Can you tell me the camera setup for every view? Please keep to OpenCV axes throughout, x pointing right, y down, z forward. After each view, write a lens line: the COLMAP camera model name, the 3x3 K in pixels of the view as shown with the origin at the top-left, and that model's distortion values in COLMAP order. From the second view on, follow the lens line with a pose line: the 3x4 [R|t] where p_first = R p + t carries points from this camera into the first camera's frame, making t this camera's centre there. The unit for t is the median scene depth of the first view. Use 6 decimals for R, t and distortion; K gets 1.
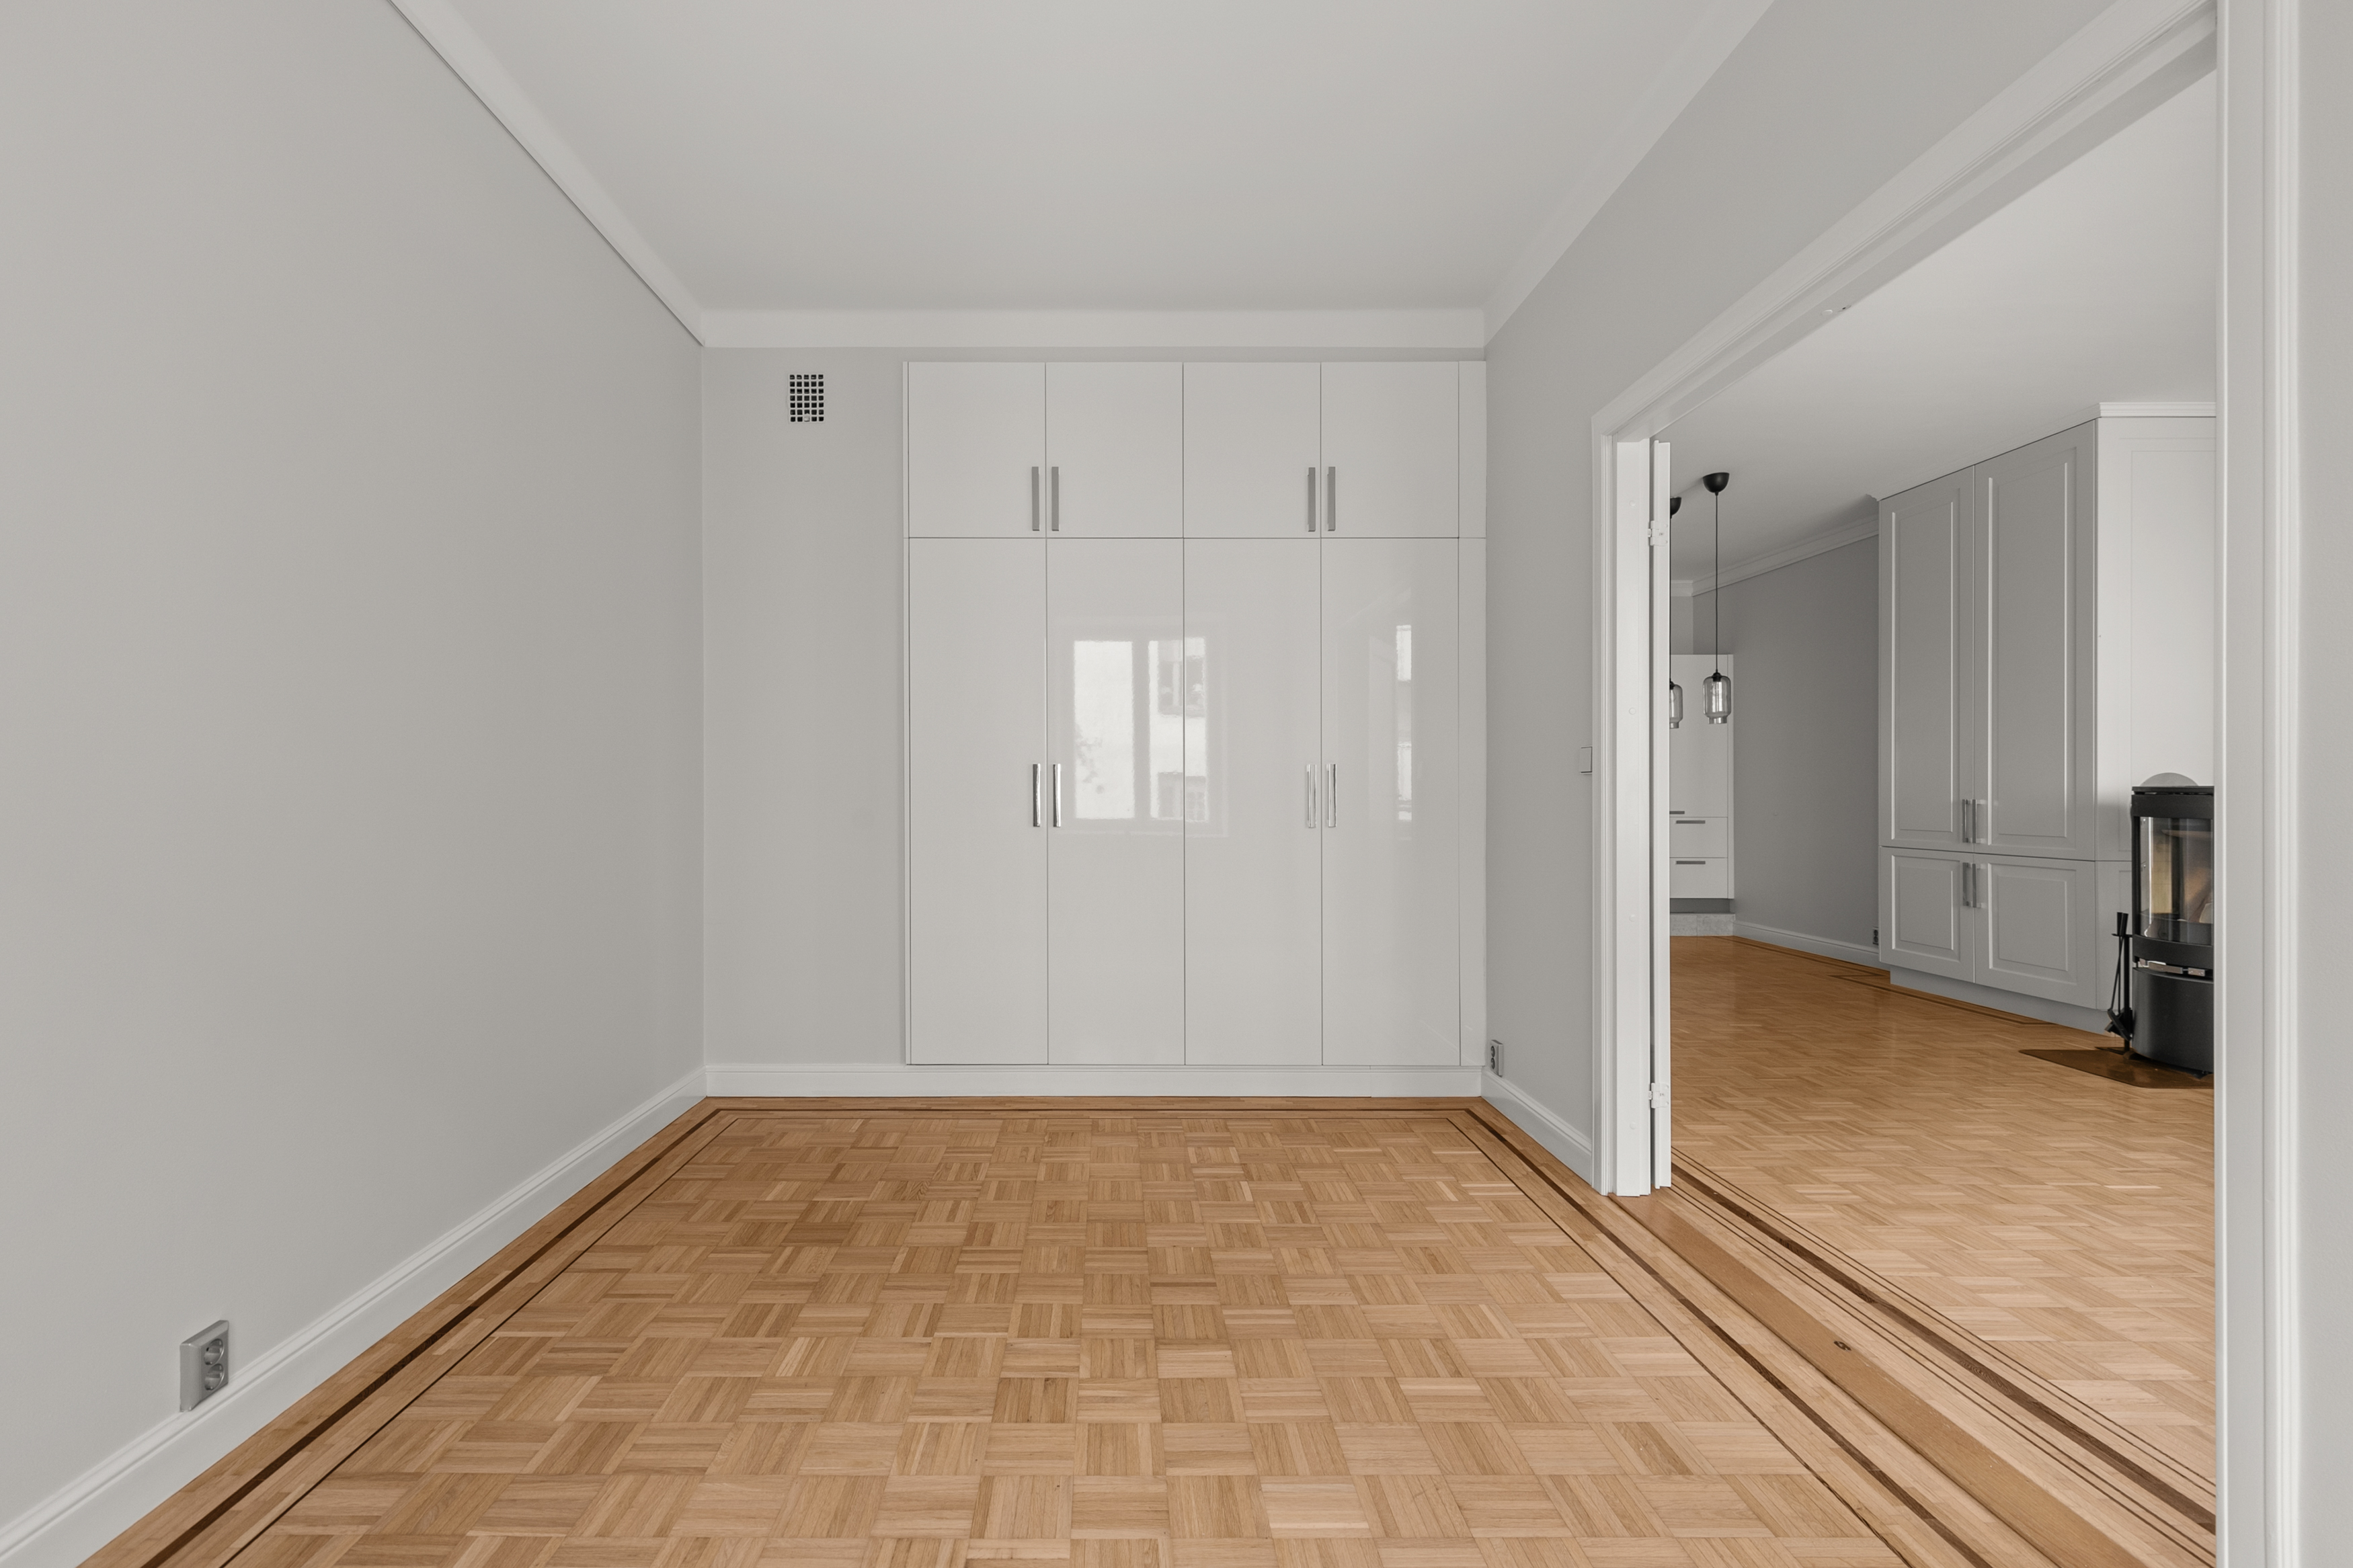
lens RADIAL K [[1103.0, 0, 1107.3], [0, 1103.0, 792.6], [0, 0, 1]] dist [0.010277, -0.000577]
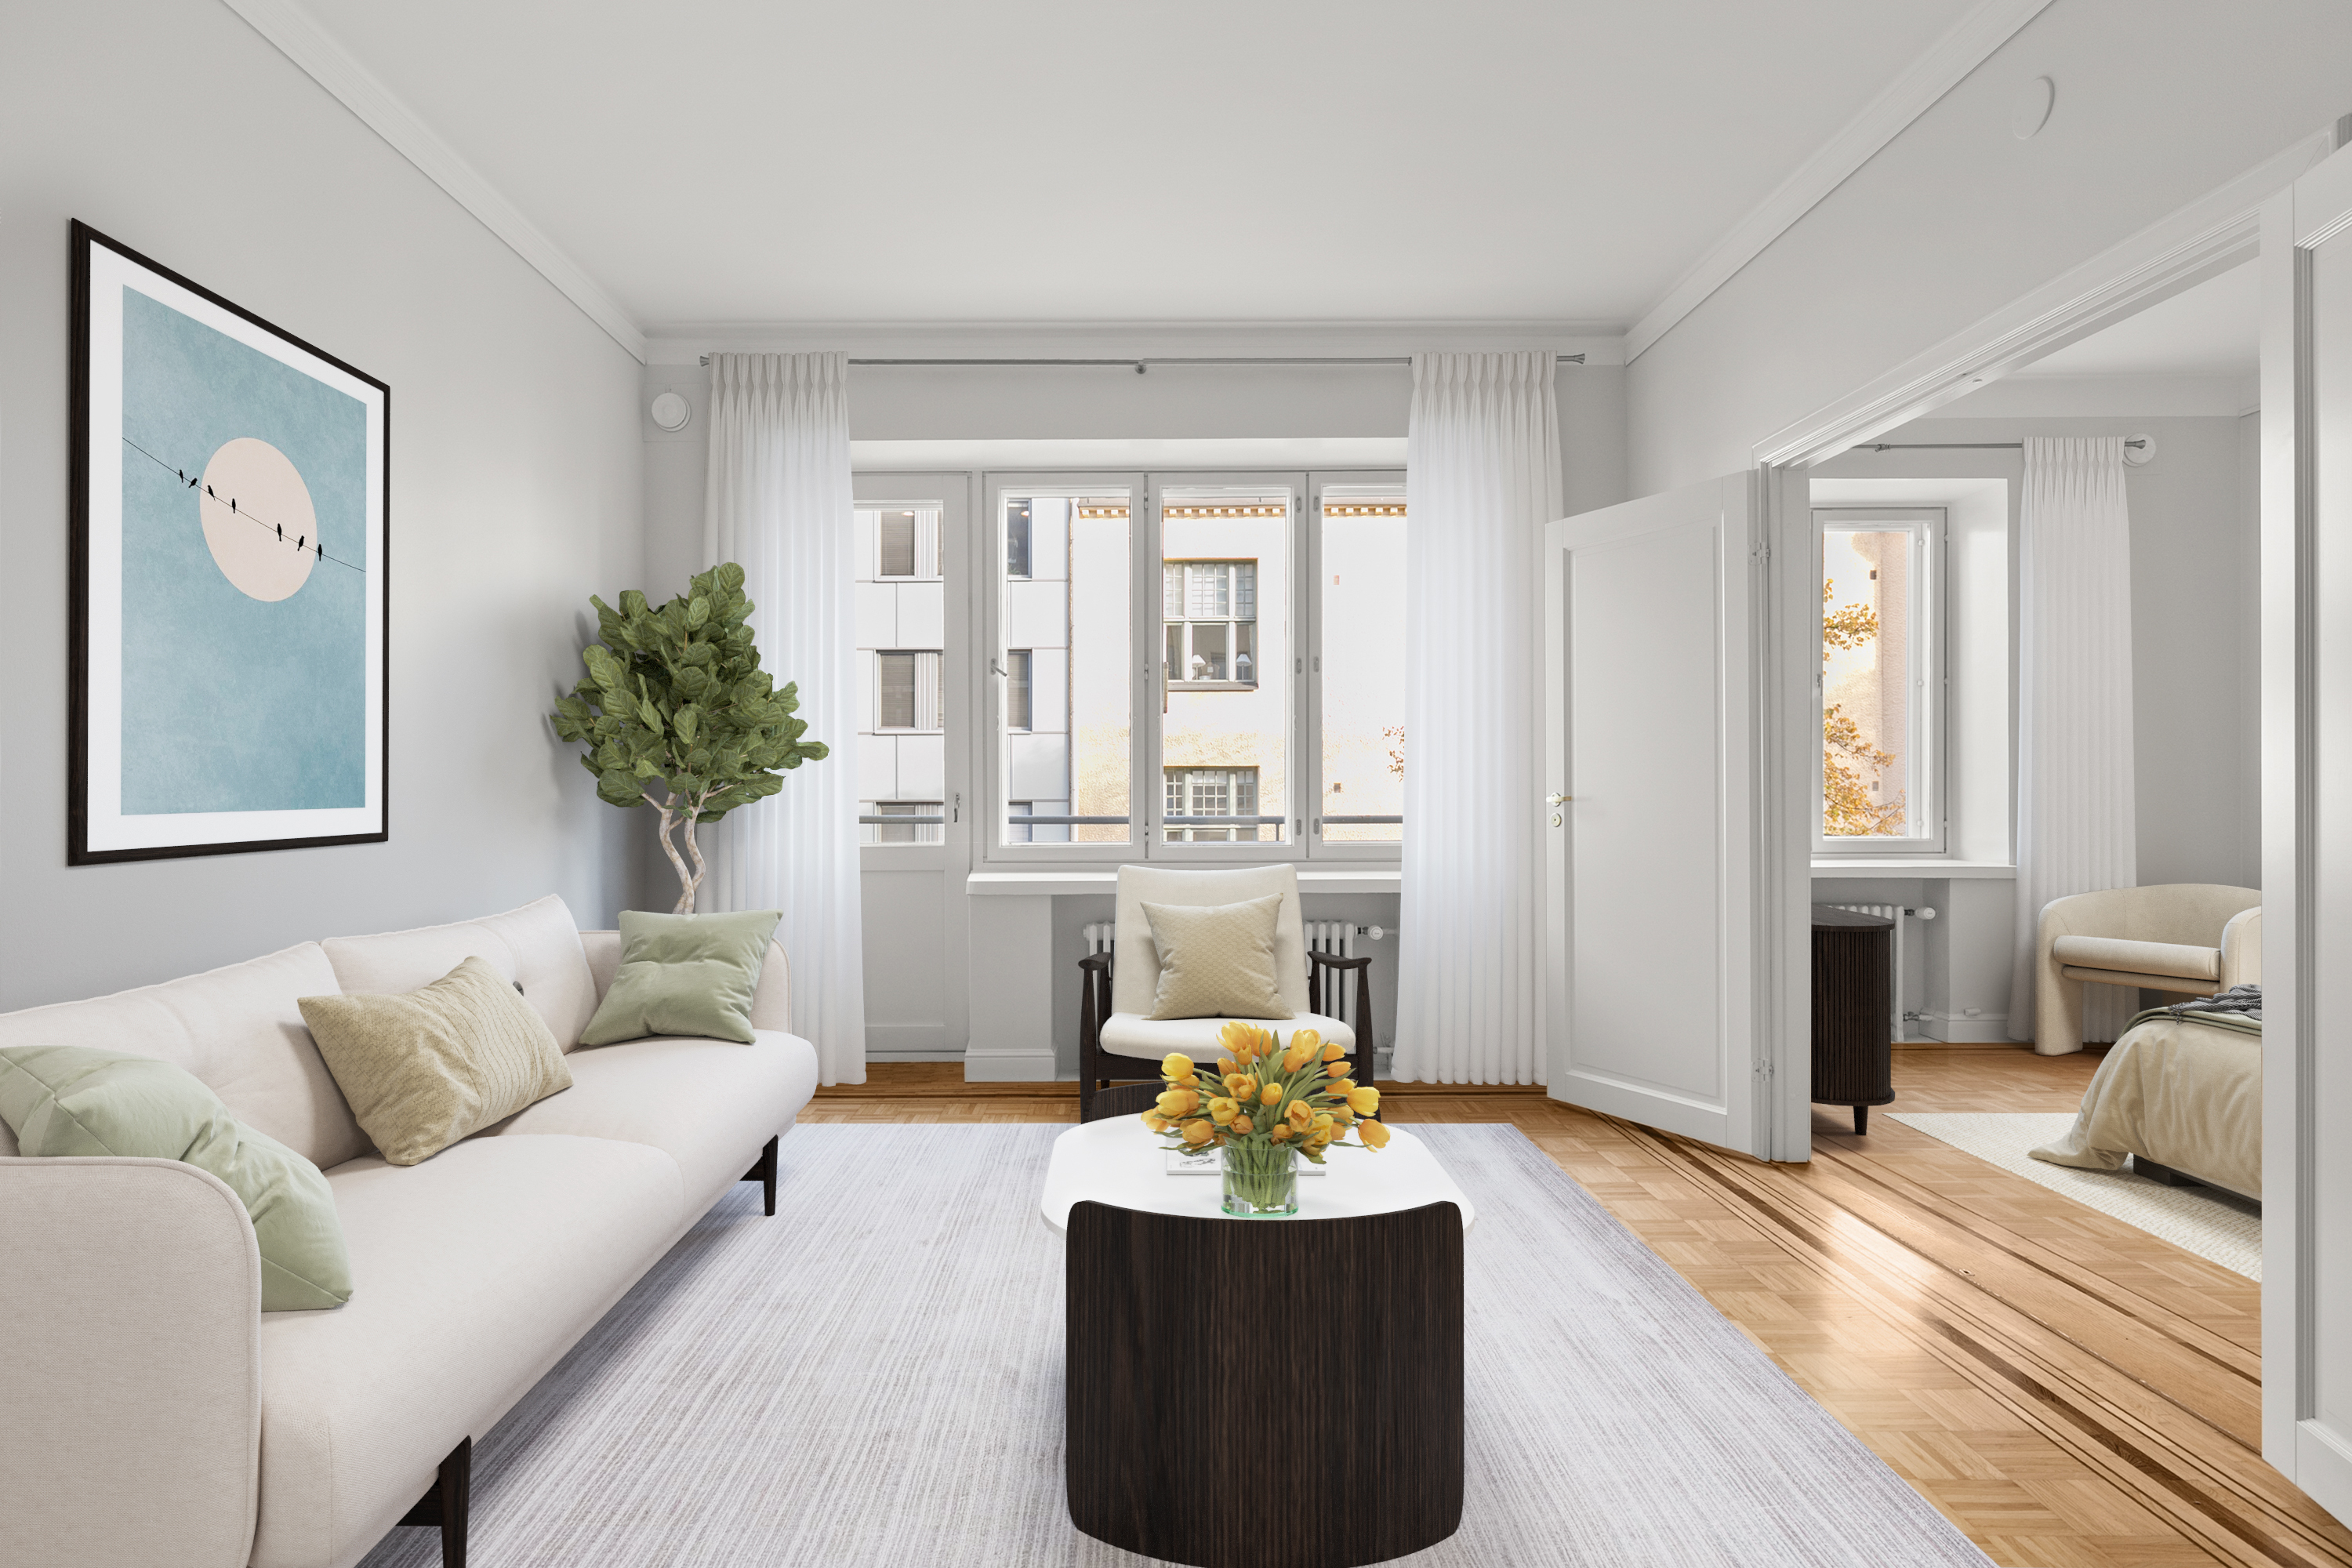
lens RADIAL K [[1220.1, 0, 1087.5], [0, 1220.1, 784.3], [0, 0, 1]] dist [-0.003809, -0.001886]
pose [[-0.999532, 0.001275, 0.030548, 0.982296], [0.001275, 0.999999, -0.000004, -0.007262], [-0.030548, 0.000035, -0.999533, 1.466387]]
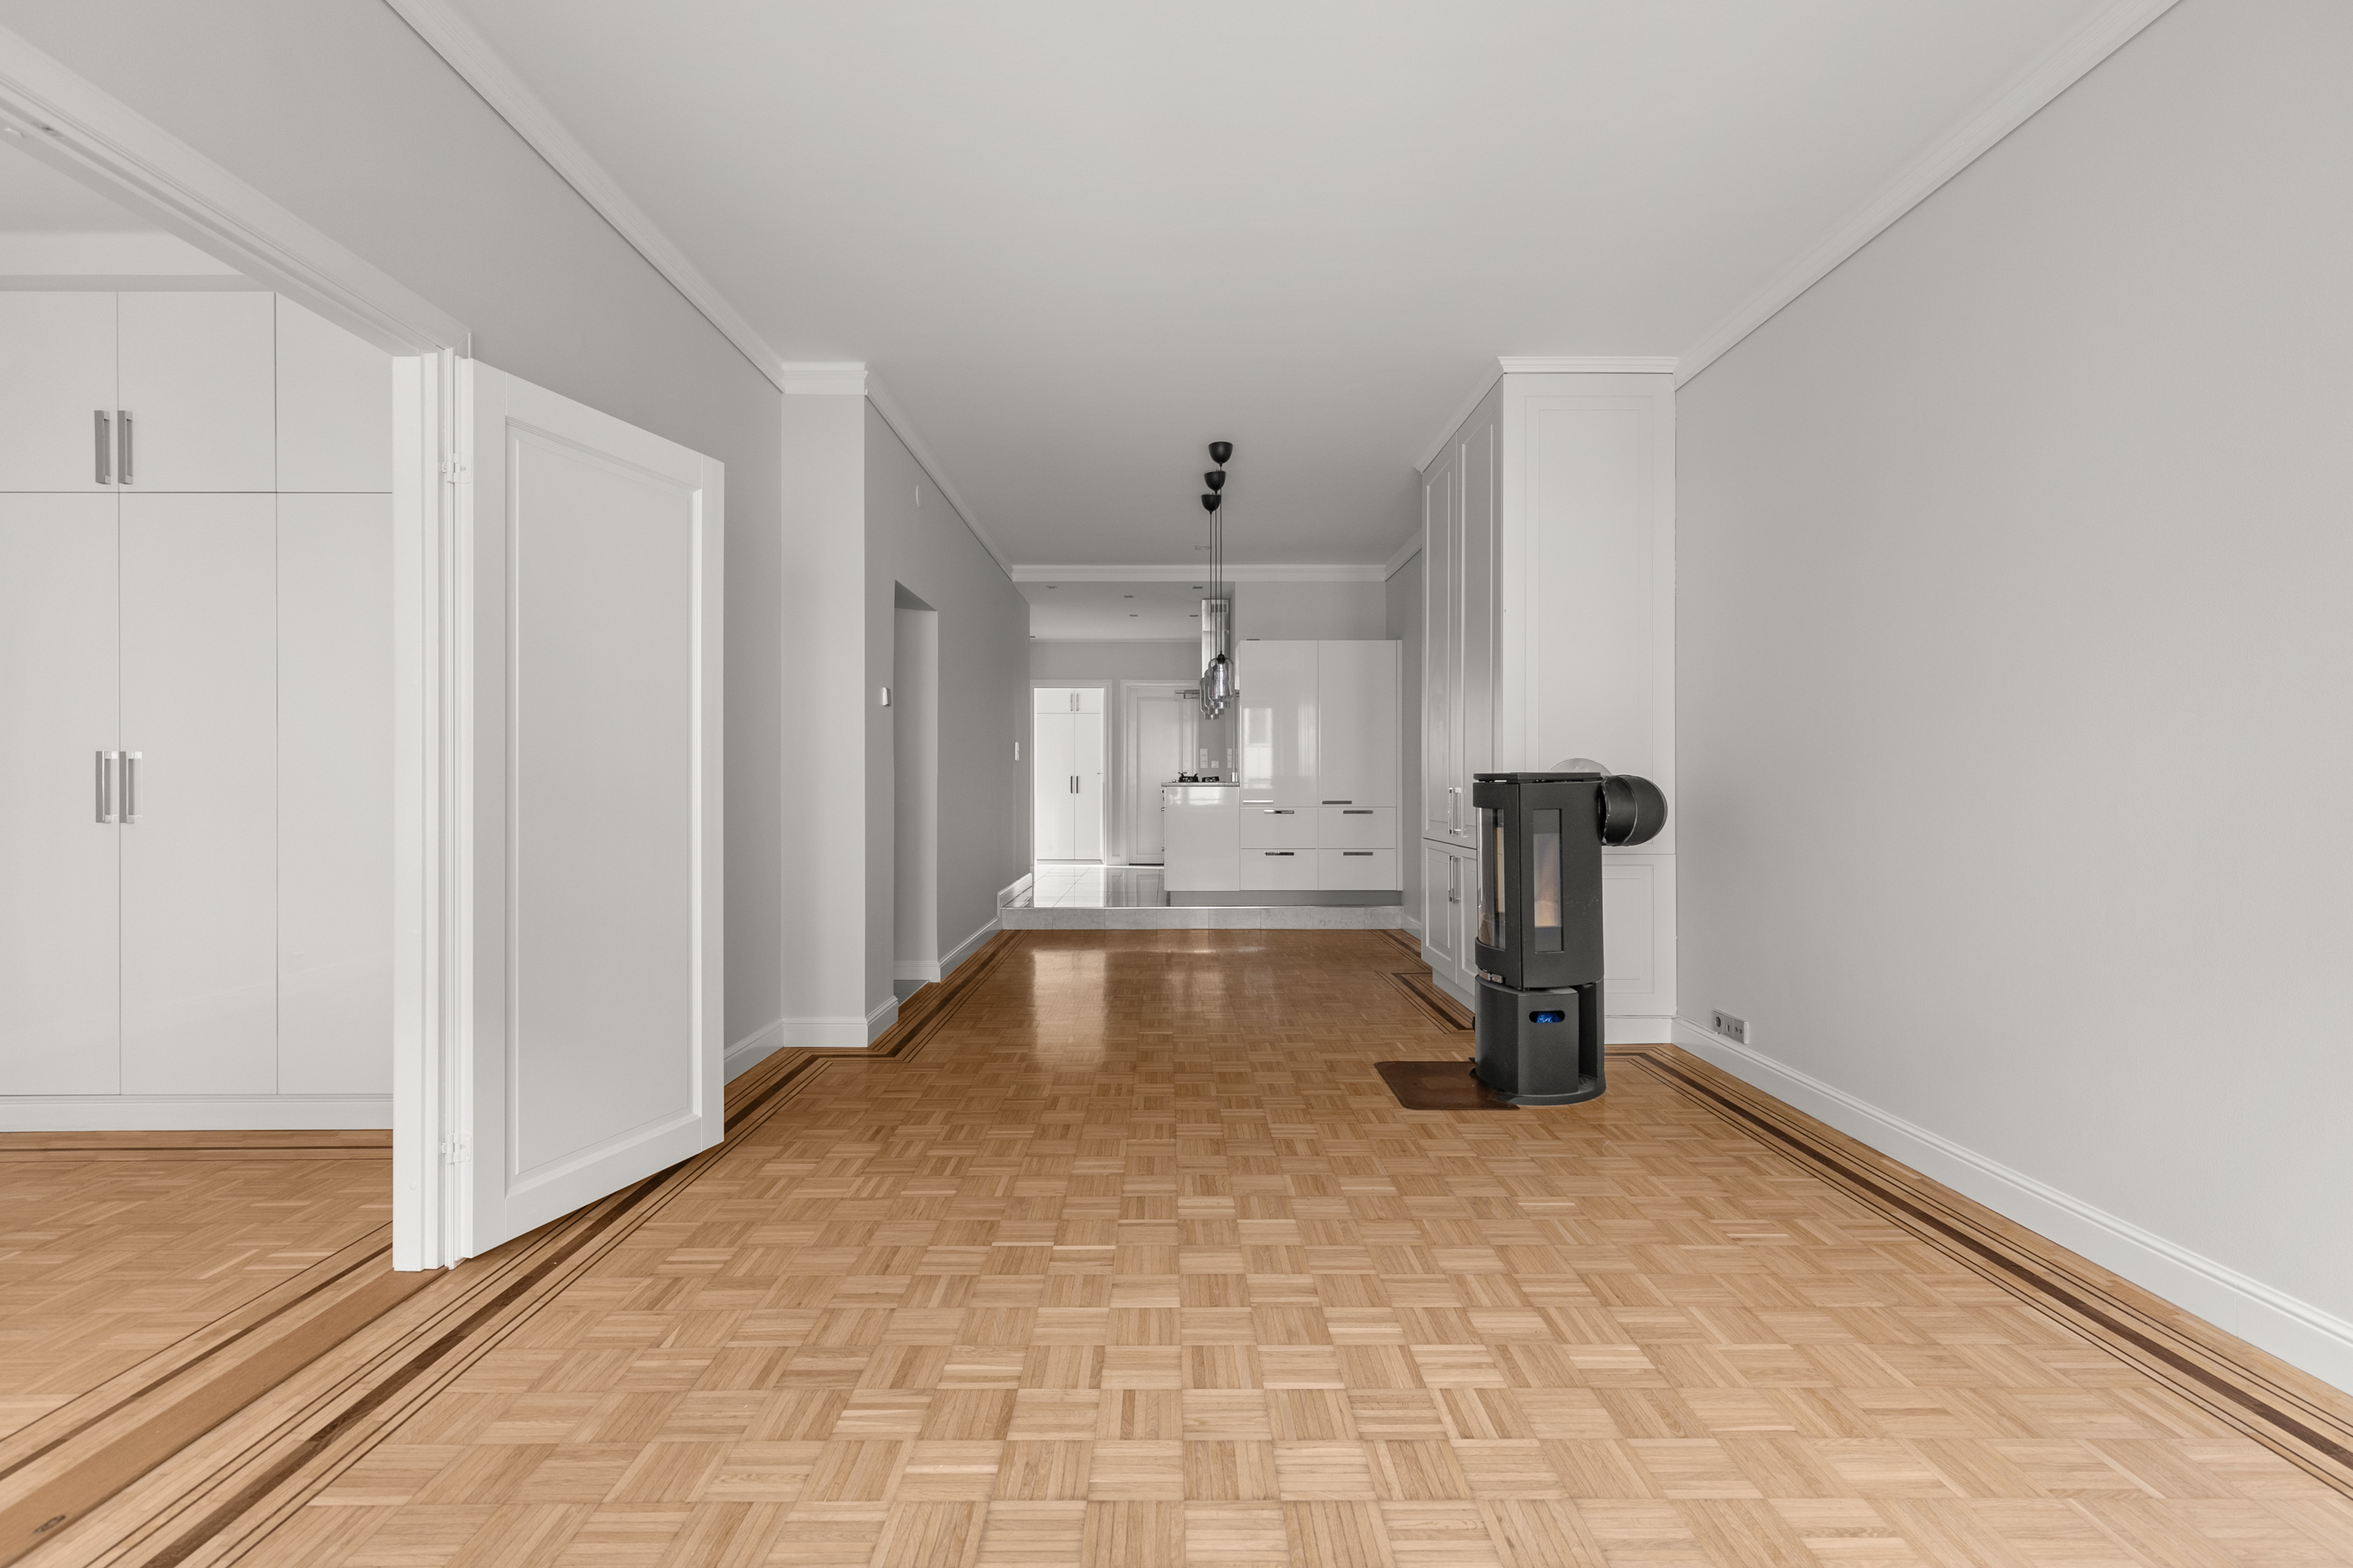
lens RADIAL K [[1053.5, 0, 1171.6], [0, 1053.5, 785.0], [0, 0, 1]] dist [0.008308, -0.001115]
pose [[0.999995, -0.003011, 0.000522, 0.903807], [0.003011, 0.999995, 0.000873, 0.003440], [-0.000524, -0.000871, 0.999999, 0.184347]]
